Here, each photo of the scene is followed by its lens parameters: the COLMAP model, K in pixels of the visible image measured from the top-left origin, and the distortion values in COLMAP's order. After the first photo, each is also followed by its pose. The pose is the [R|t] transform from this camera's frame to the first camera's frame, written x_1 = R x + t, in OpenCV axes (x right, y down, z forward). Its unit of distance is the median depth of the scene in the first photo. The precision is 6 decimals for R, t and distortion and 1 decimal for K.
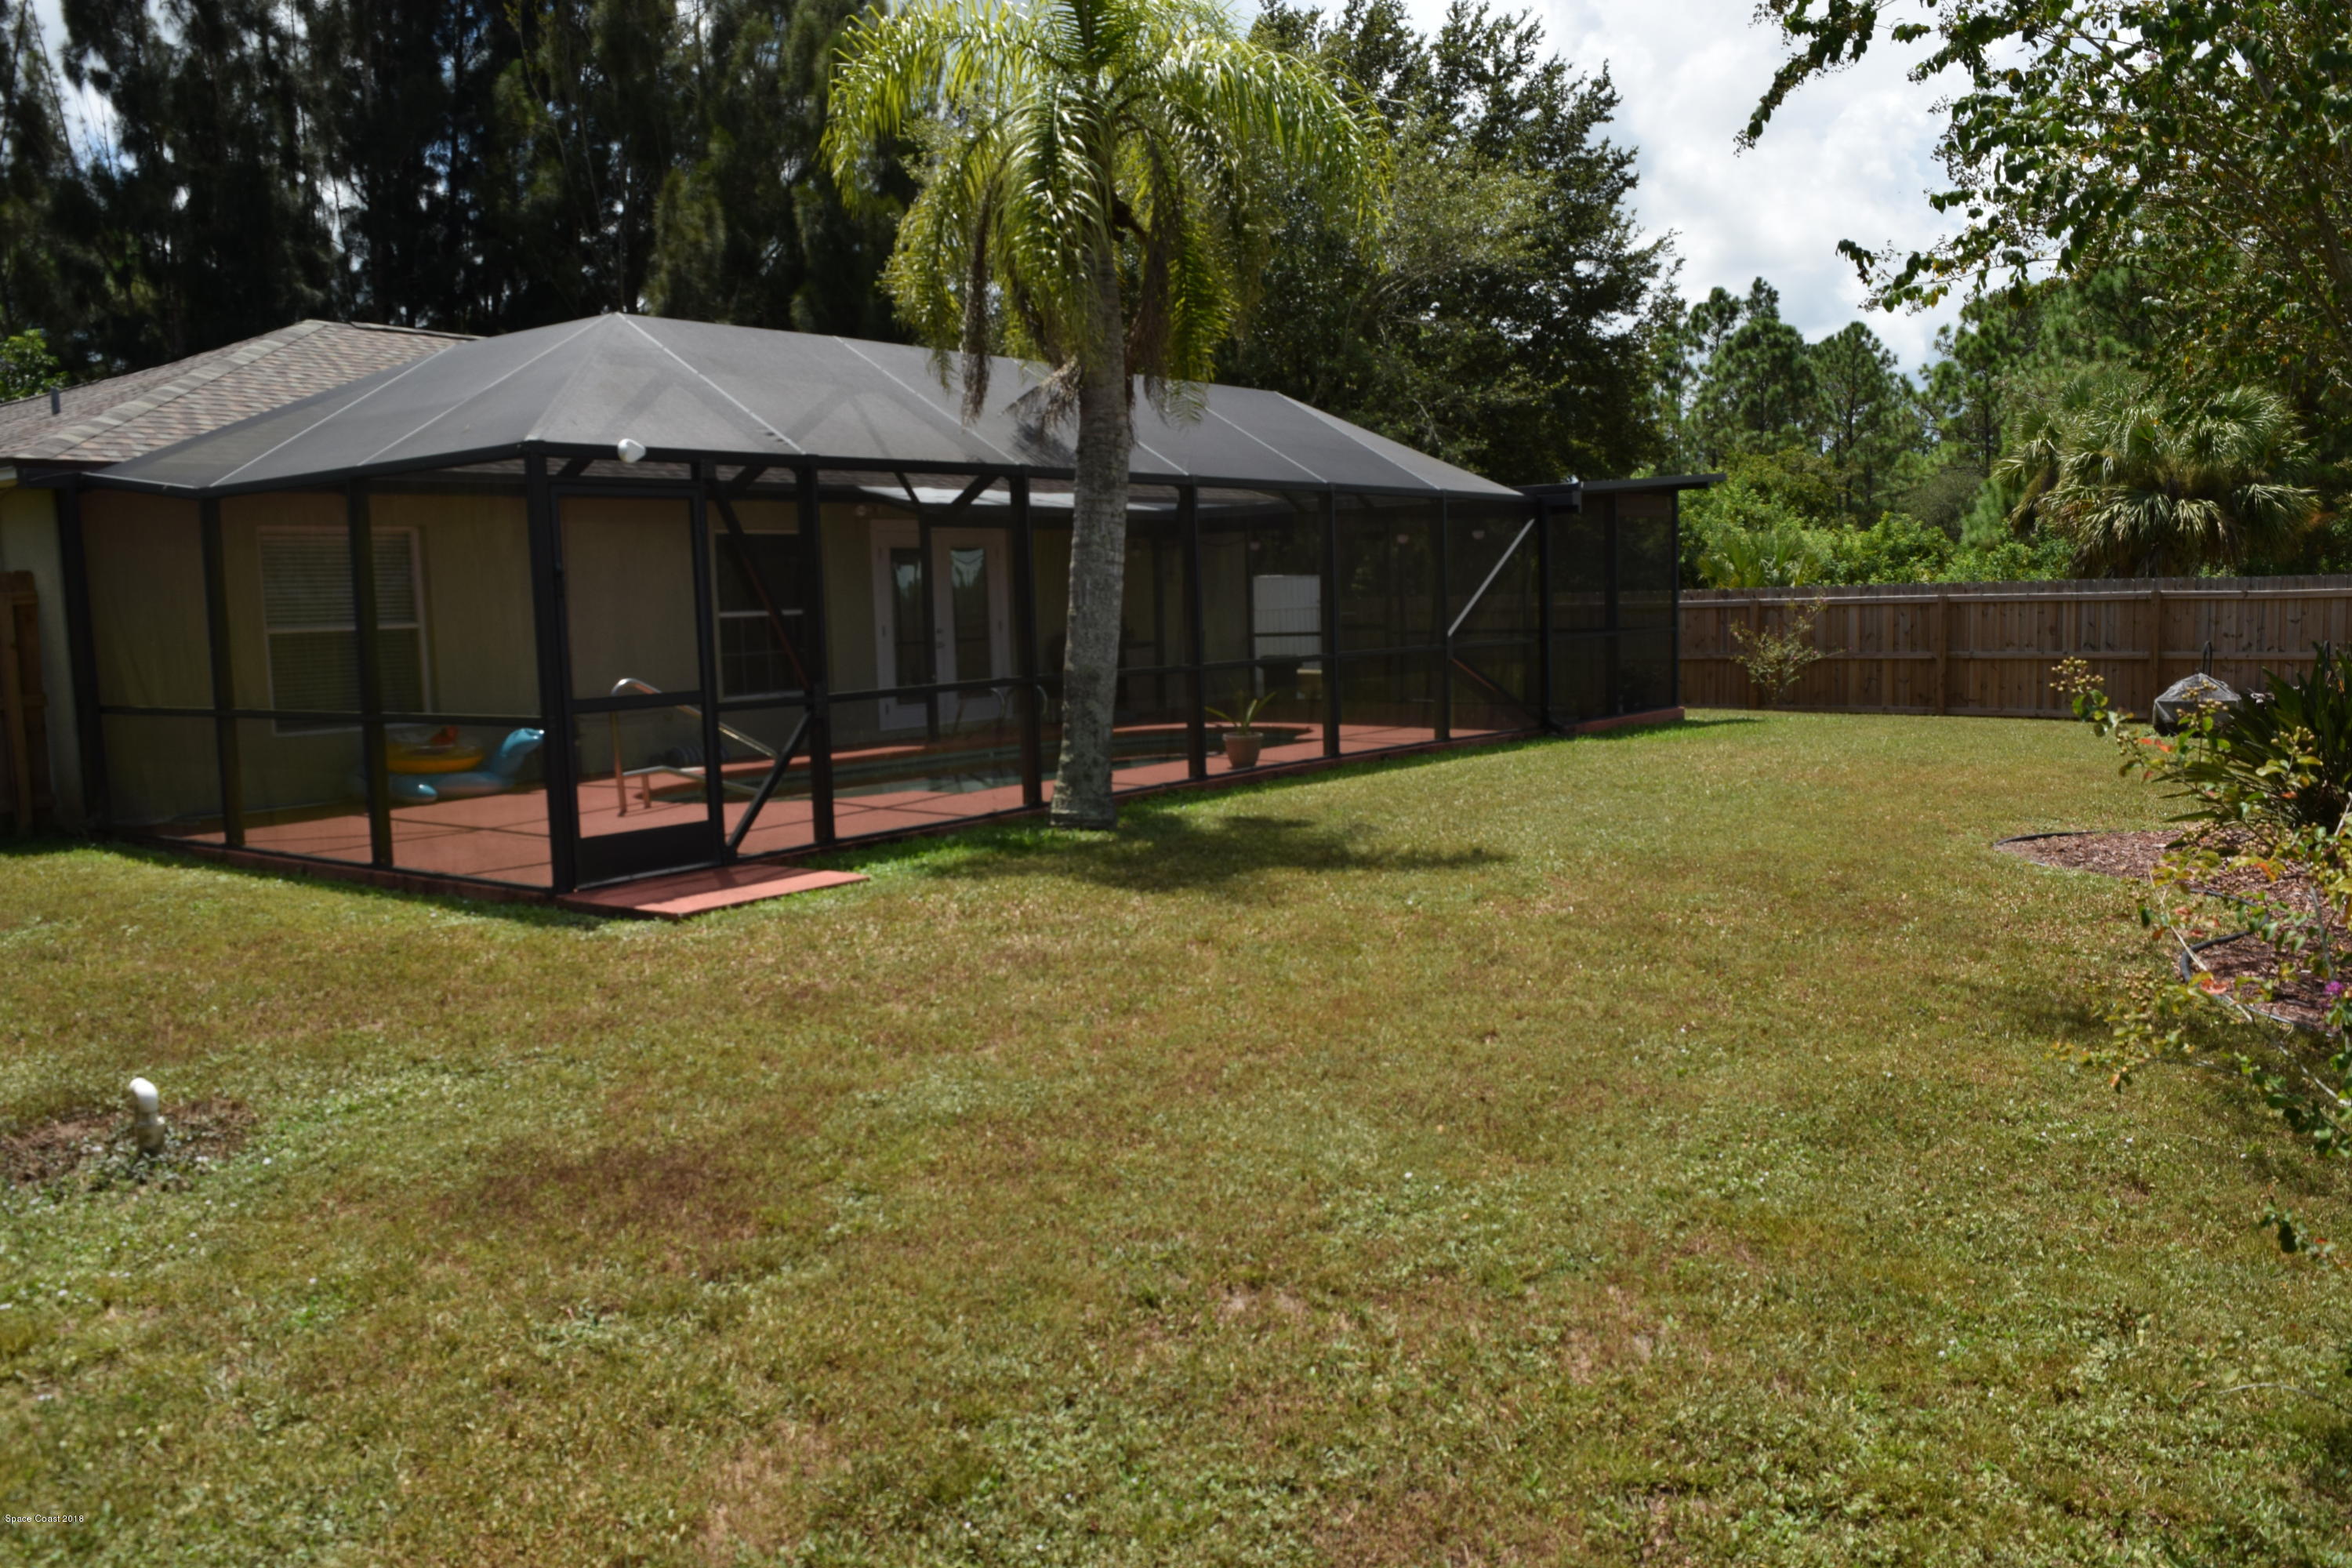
lens RADIAL K [[1802.4, 0, 1176.0], [0, 1802.4, 784.0], [0, 0, 1]] dist [0.000693, 0.004536]
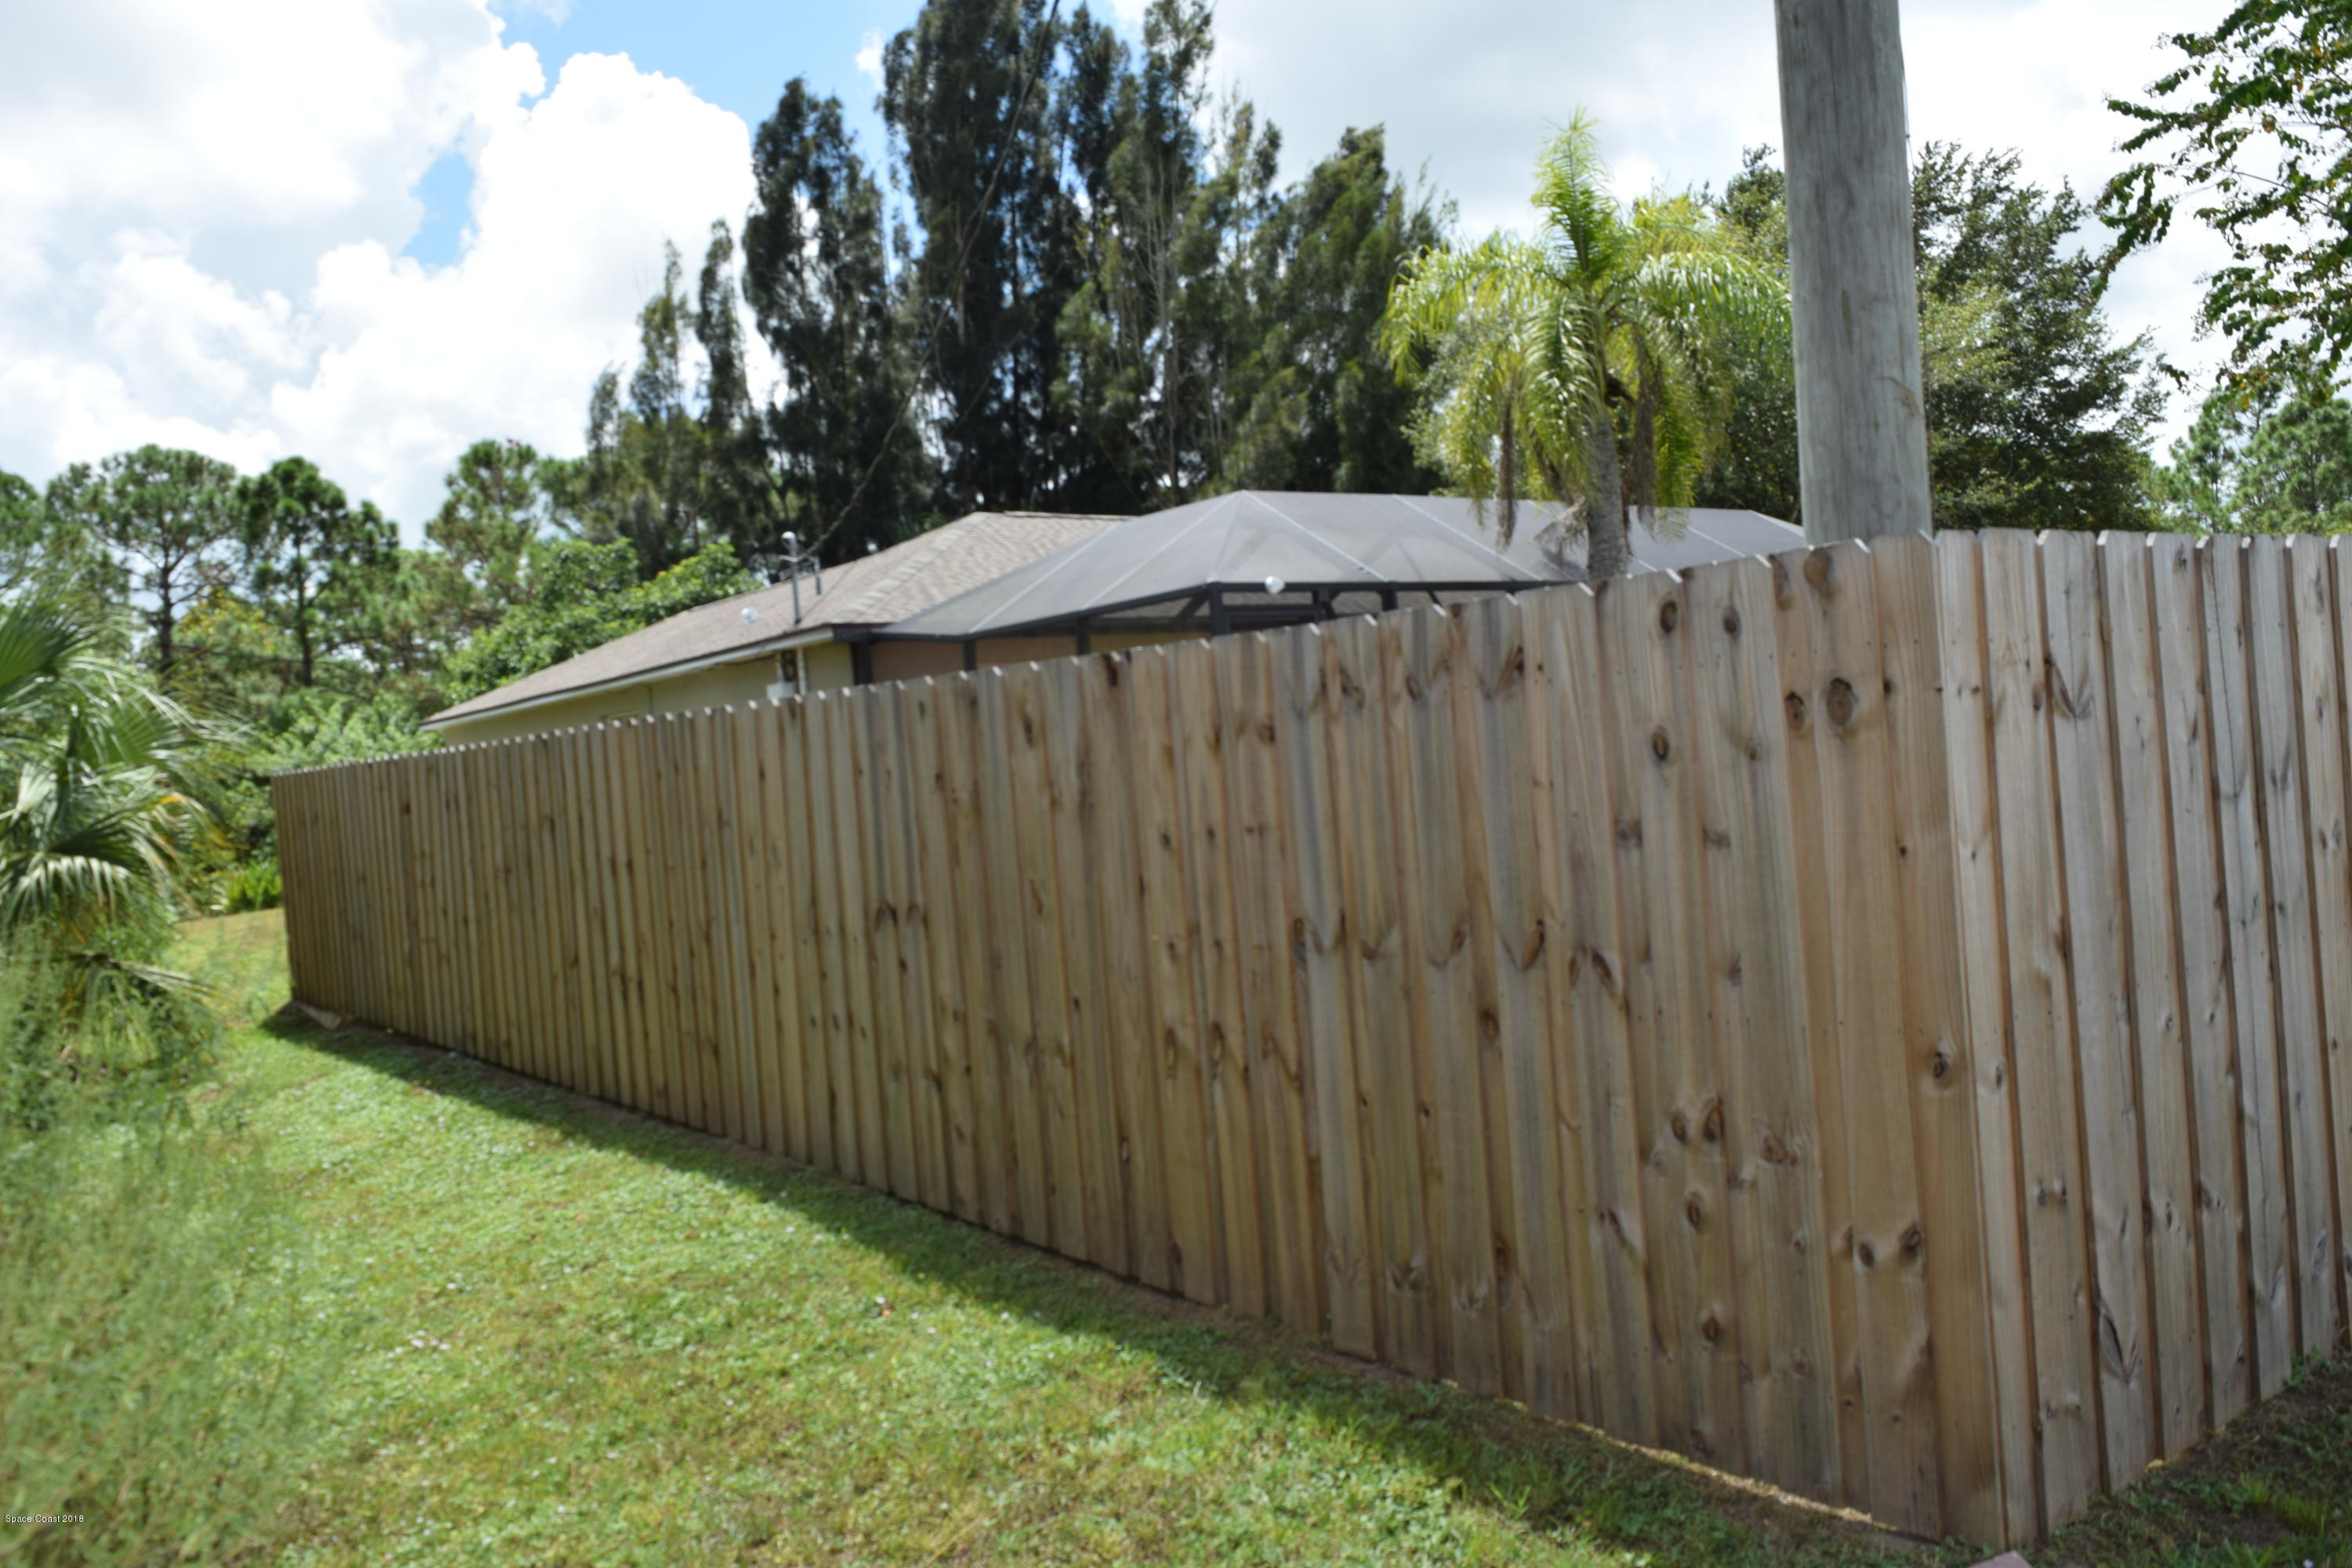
lens RADIAL K [[1788.7, 0, 1168.3], [0, 1788.7, 687.2], [0, 0, 1]] dist [-0.062467, 0.002107]
pose [[0.959893, -0.051195, -0.275651, 0.004219], [0.015427, 0.991342, -0.130394, 0.055323], [0.279940, 0.120912, 0.952373, -0.256752]]
